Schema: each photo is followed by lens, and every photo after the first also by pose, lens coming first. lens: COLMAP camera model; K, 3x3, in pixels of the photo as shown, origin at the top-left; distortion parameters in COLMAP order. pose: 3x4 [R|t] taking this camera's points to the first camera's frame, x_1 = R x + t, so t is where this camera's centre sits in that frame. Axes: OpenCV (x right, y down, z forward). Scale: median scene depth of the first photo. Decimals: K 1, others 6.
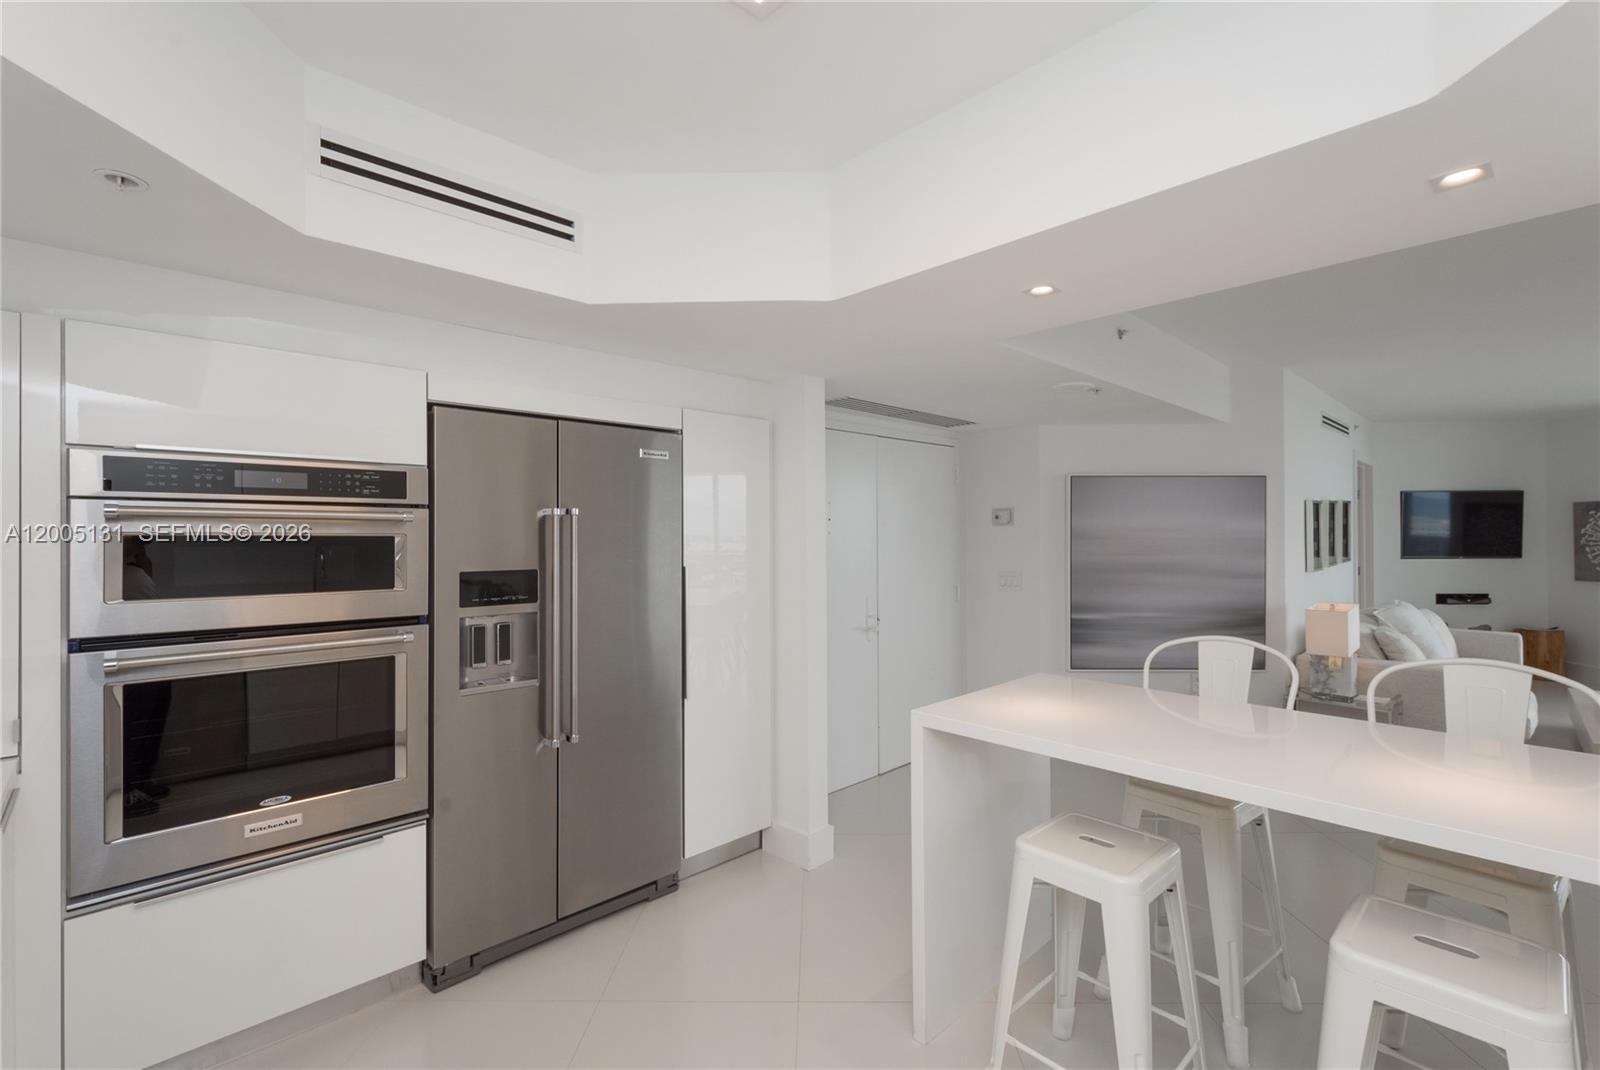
lens RADIAL K [[702.5, 0, 812.7], [0, 702.5, 527.1], [0, 0, 1]] dist [0.006208, 0.000405]
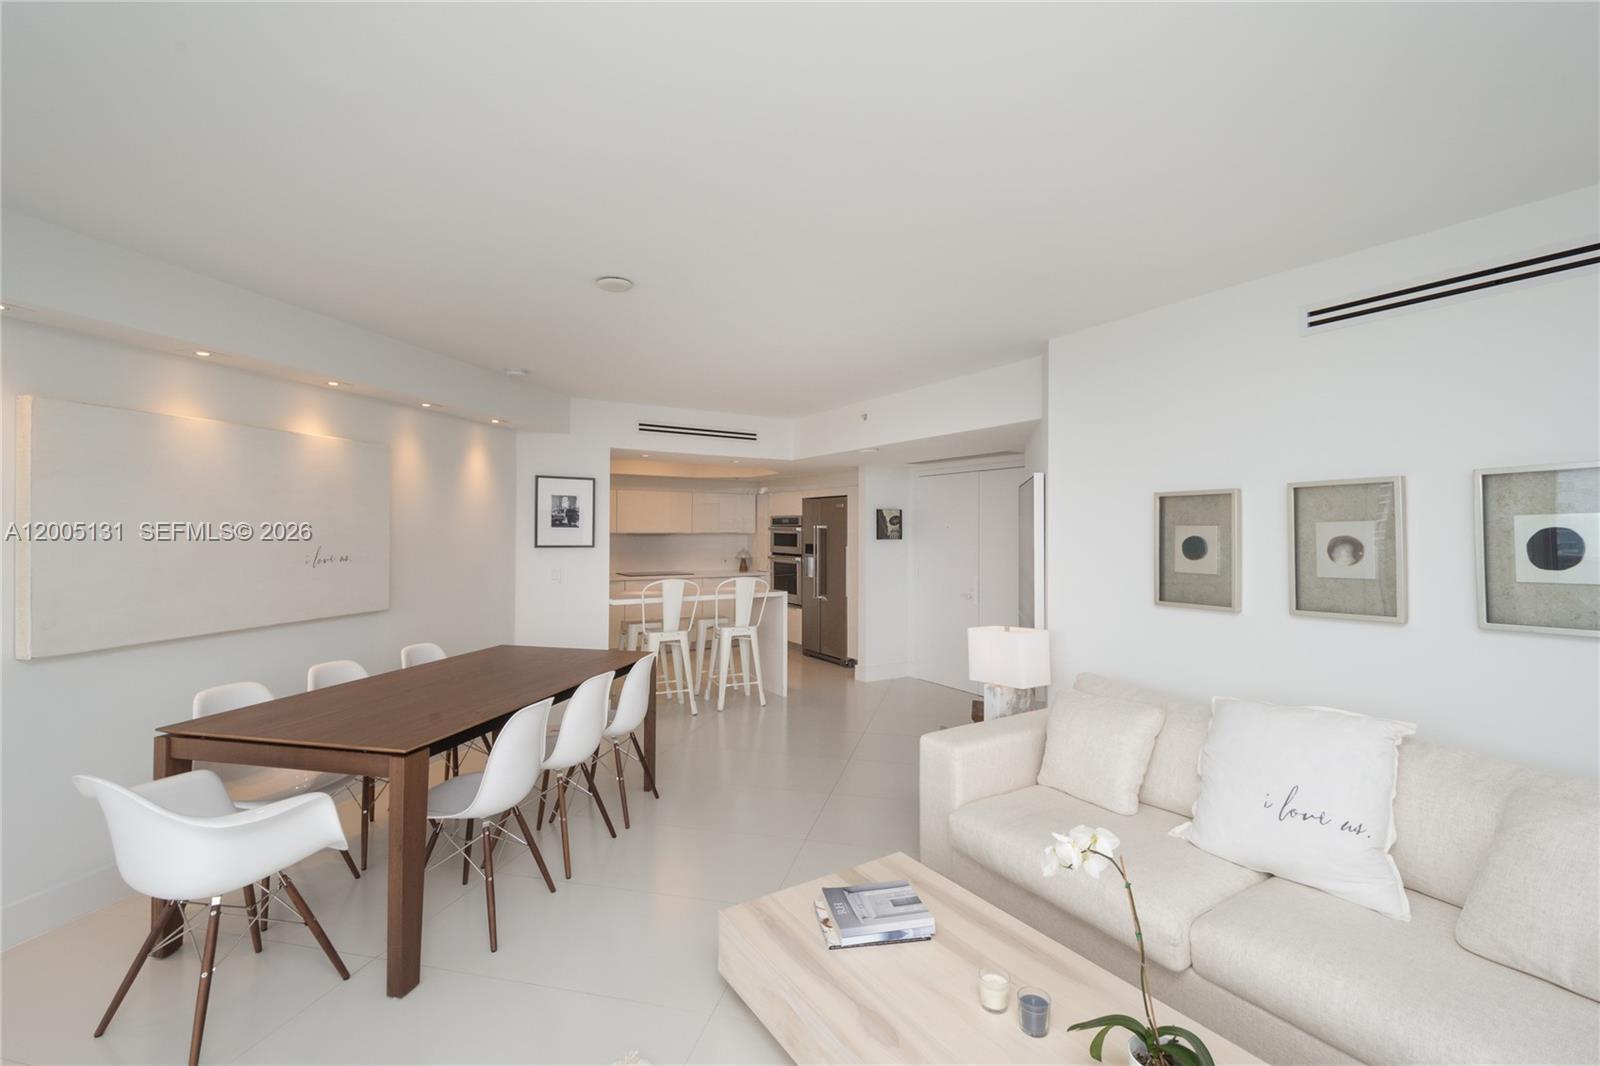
lens RADIAL K [[702.5, 0, 812.7], [0, 702.5, 525.1], [0, 0, 1]] dist [0.006208, 0.000405]
pose [[-0.208235, -0.002647, -0.978075, 1.775110], [0.004953, 0.999981, -0.003761, -0.011400], [0.978066, -0.005627, -0.208218, 1.038088]]
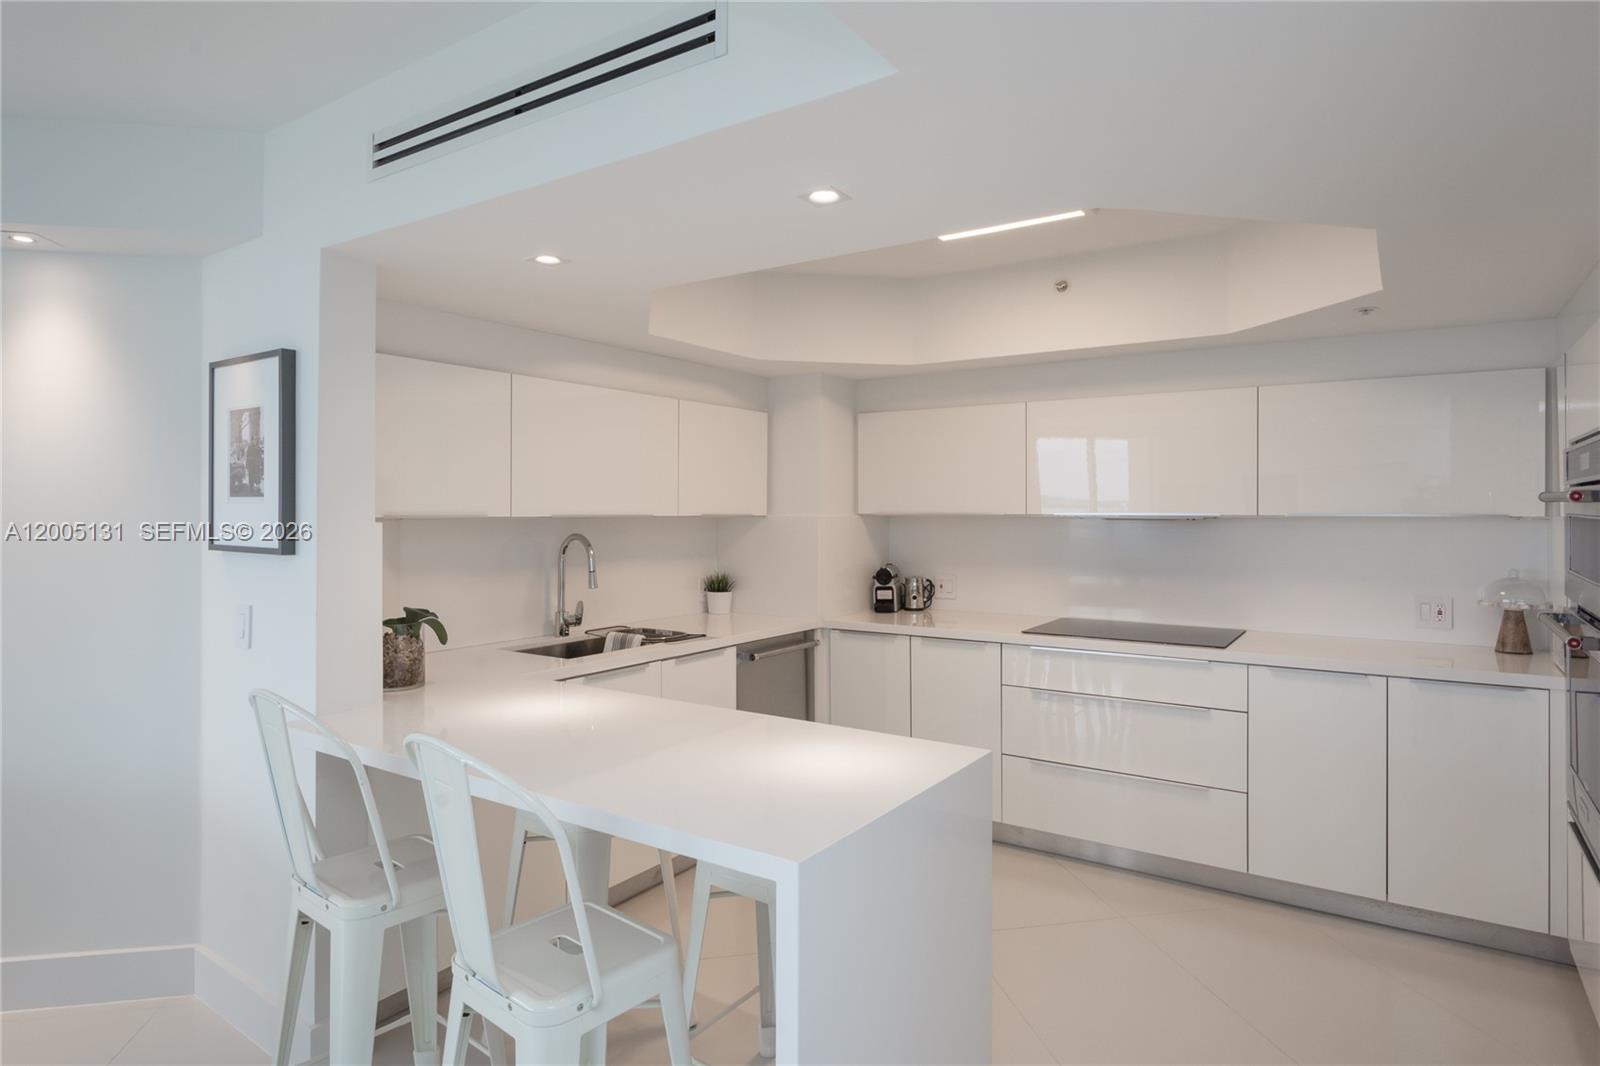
lens RADIAL K [[894.9, 0, 803.1], [0, 894.9, 511.5], [0, 0, 1]] dist [-0.003429, -0.000647]
pose [[-0.979153, 0.006201, -0.203030, 0.274848], [0.007486, 0.999957, -0.005563, 0.001628], [0.202987, -0.006967, -0.979157, 0.976236]]
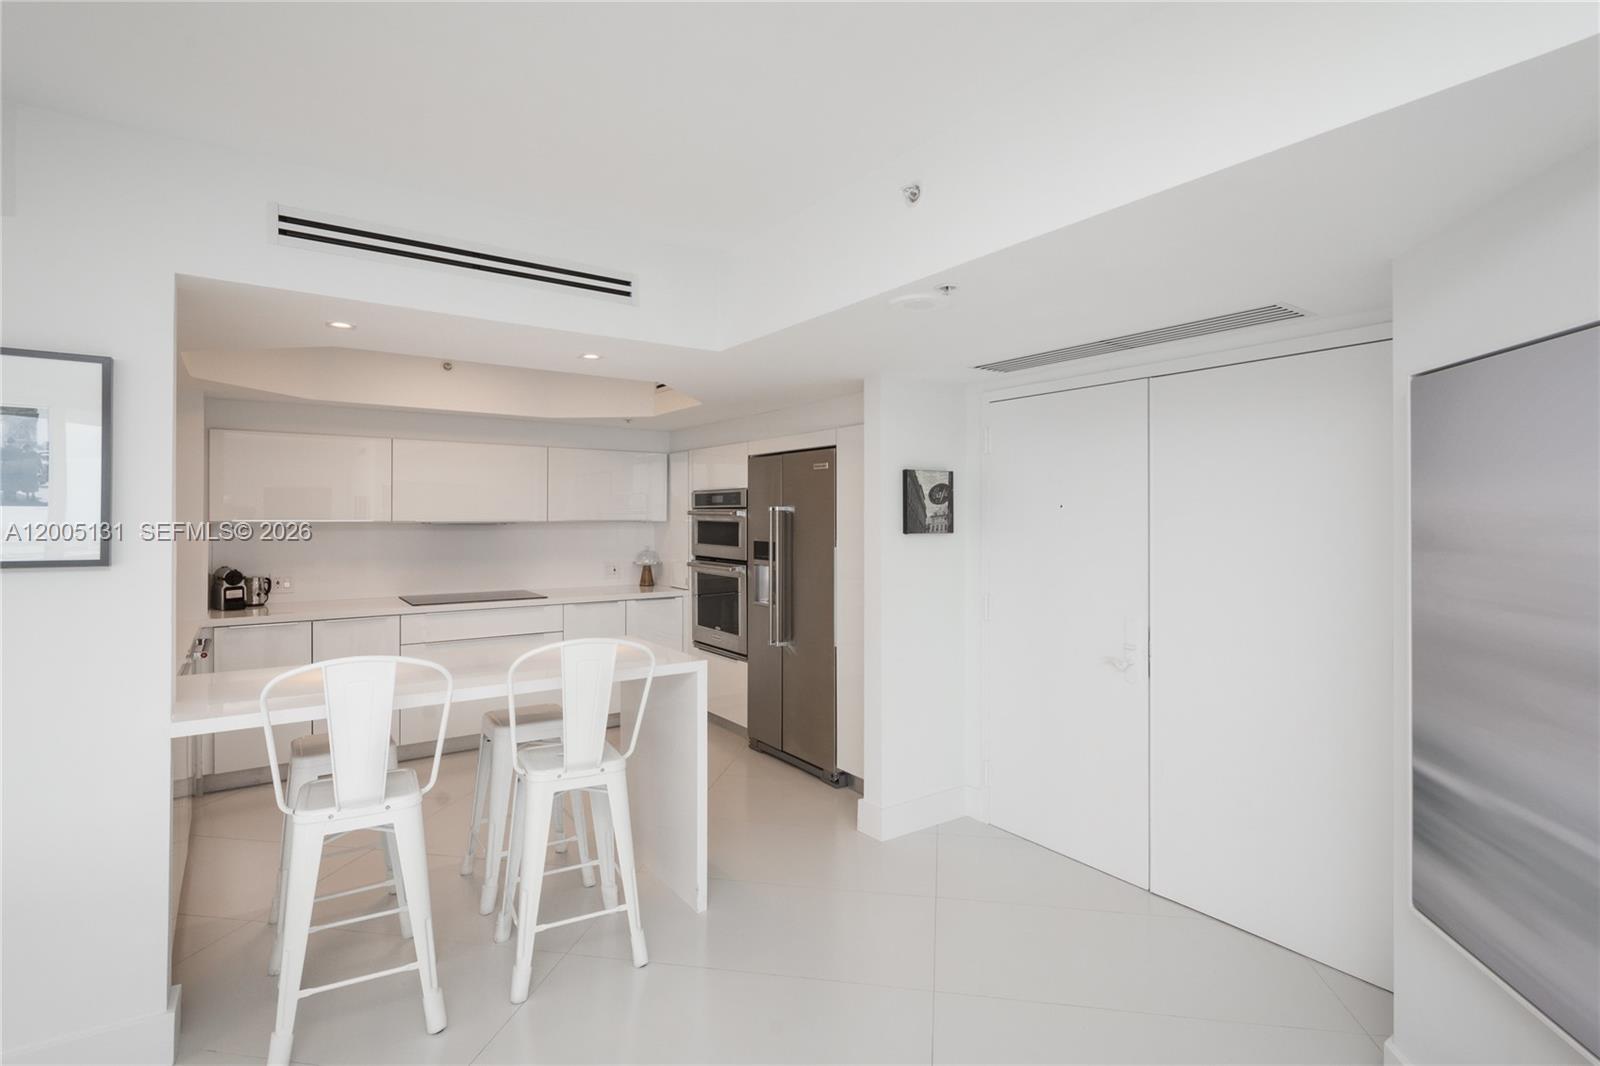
lens RADIAL K [[776.2, 0, 801.4], [0, 776.2, 518.4], [0, 0, 1]] dist [0.010532, 0.000042]
pose [[-0.165291, 0.006620, -0.986223, 0.923338], [0.007776, 0.999955, 0.005409, -0.005261], [0.986214, -0.006775, -0.165335, 0.856759]]
